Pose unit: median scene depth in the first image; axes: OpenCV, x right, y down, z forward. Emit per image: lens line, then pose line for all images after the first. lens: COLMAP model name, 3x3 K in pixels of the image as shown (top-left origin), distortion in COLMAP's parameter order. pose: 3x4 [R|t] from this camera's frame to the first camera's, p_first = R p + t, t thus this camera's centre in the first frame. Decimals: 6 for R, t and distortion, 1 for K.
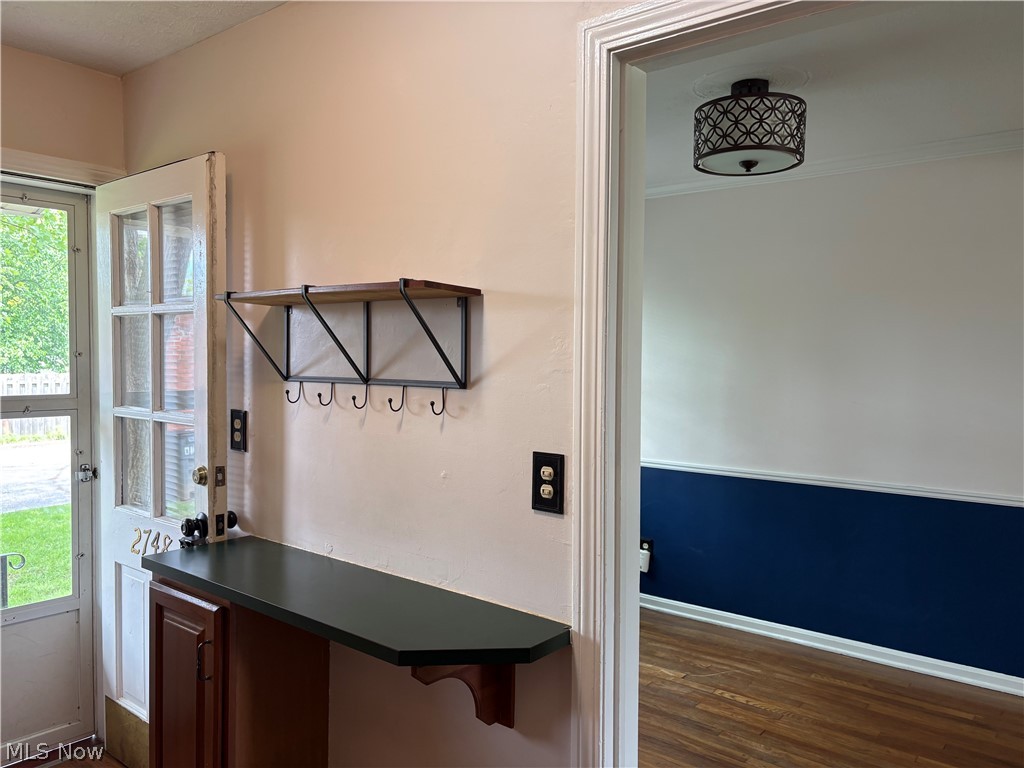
lens RADIAL K [[774.5, 0, 508.7], [0, 774.5, 379.5], [0, 0, 1]] dist [0.039197, -0.048523]
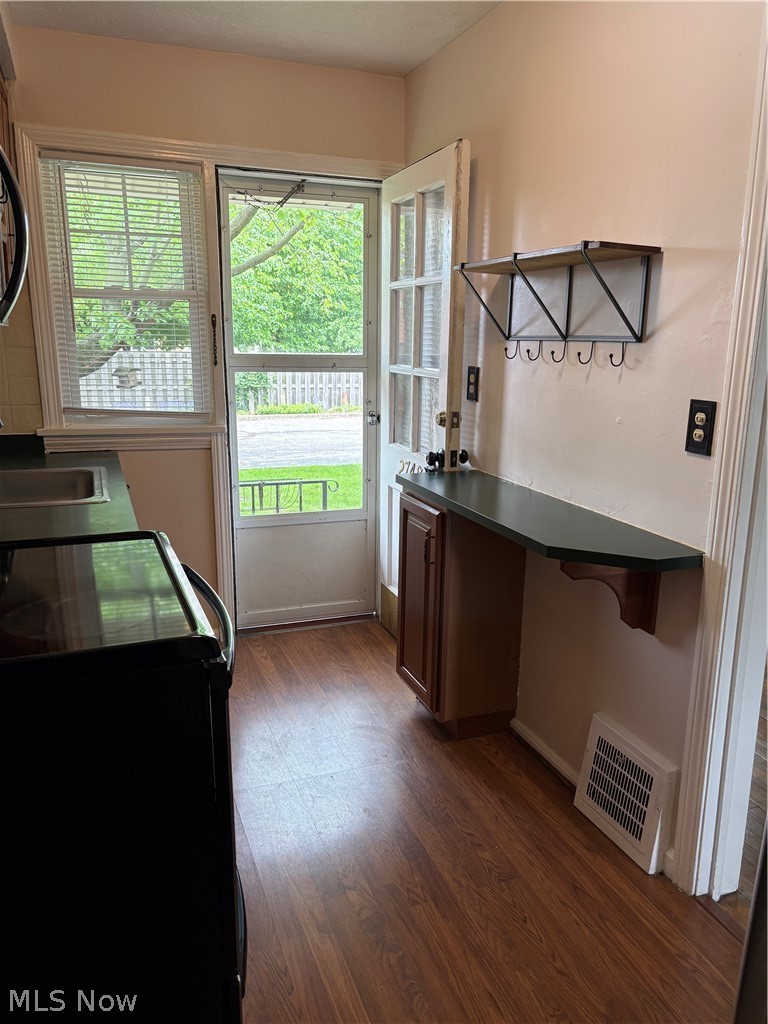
lens RADIAL K [[774.5, 0, 377.2], [0, 774.5, 518.9], [0, 0, 1]] dist [0.039197, -0.048523]
pose [[0.858413, 0.118569, -0.499067, 0.168664], [-0.020039, 0.979927, 0.198345, 0.037814], [0.512567, -0.160261, 0.843559, -0.145762]]
